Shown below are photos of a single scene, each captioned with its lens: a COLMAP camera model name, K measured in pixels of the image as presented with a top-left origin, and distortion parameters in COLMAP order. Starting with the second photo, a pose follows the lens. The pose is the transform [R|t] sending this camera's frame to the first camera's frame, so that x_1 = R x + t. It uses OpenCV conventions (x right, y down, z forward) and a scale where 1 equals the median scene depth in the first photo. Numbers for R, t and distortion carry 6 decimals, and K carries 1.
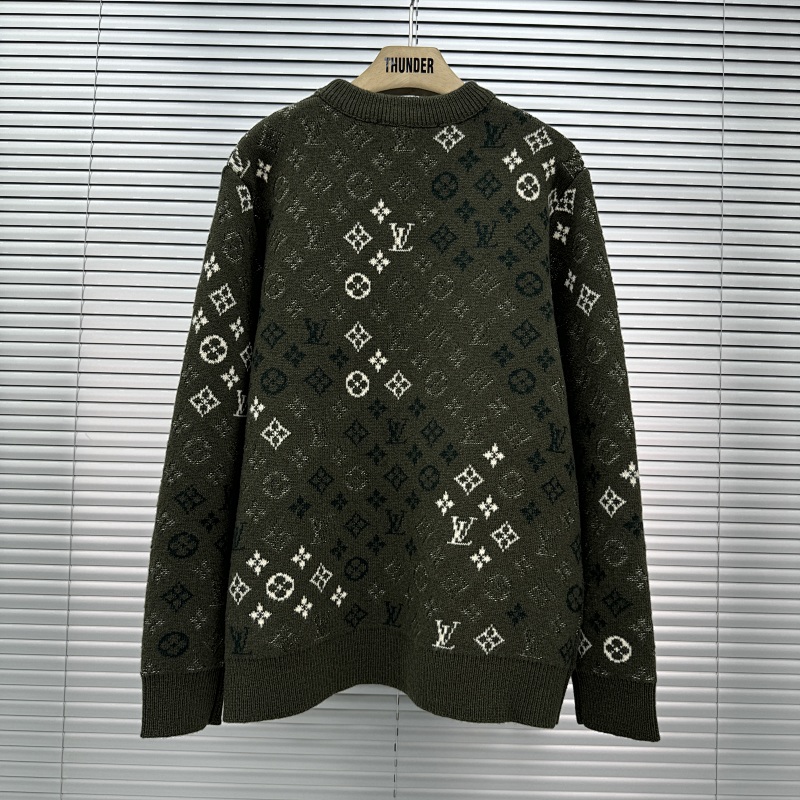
lens RADIAL K [[774.2, 0, 400.0], [0, 774.2, 400.0], [0, 0, 1]] dist [0.135158, -0.283057]
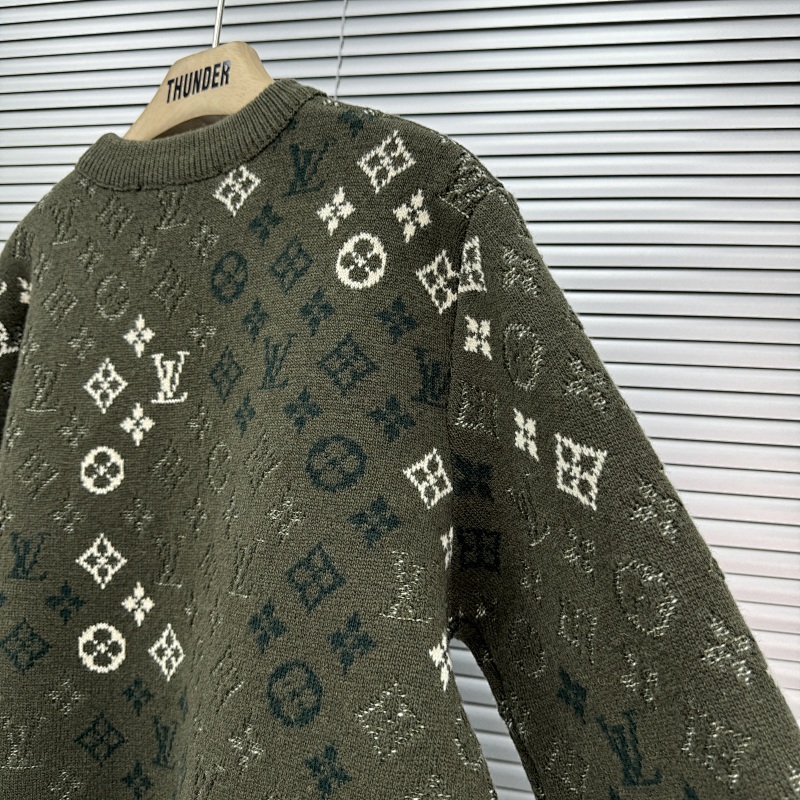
lens RADIAL K [[774.2, 0, 400.0], [0, 774.2, 400.0], [0, 0, 1]] dist [0.135158, -0.283057]
pose [[0.885423, -0.065705, -0.460119, 0.399451], [0.015935, 0.993667, -0.111231, -0.129851], [0.464514, 0.091154, 0.880862, 0.592178]]
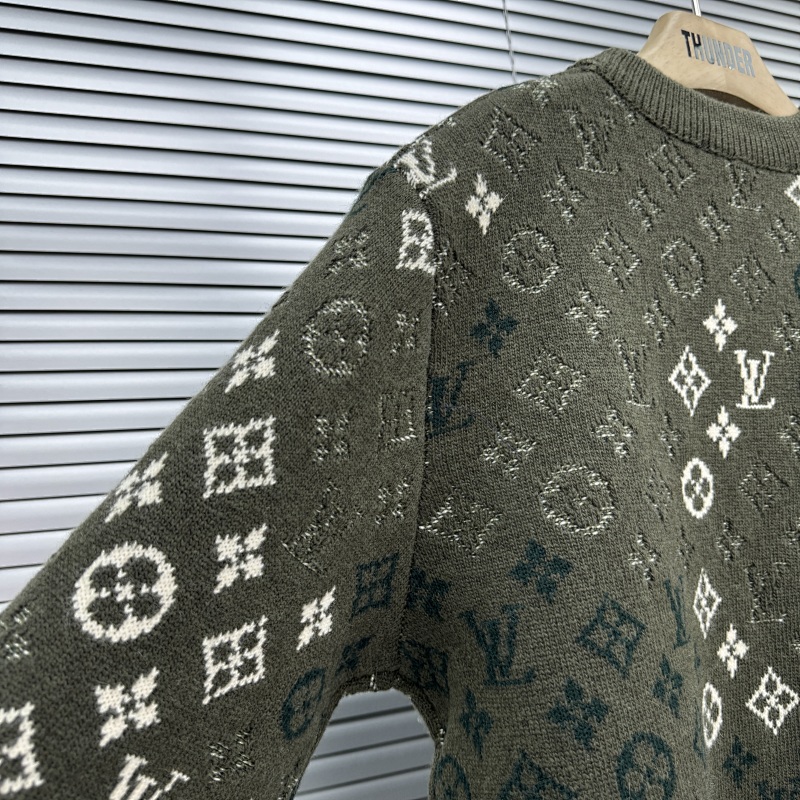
lens RADIAL K [[774.2, 0, 400.0], [0, 774.2, 400.0], [0, 0, 1]] dist [0.135158, -0.283057]
pose [[0.941289, 0.004055, 0.337578, -0.363065], [0.035354, 0.993246, -0.110512, -0.152206], [-0.335746, 0.115958, 0.934788, 0.629706]]
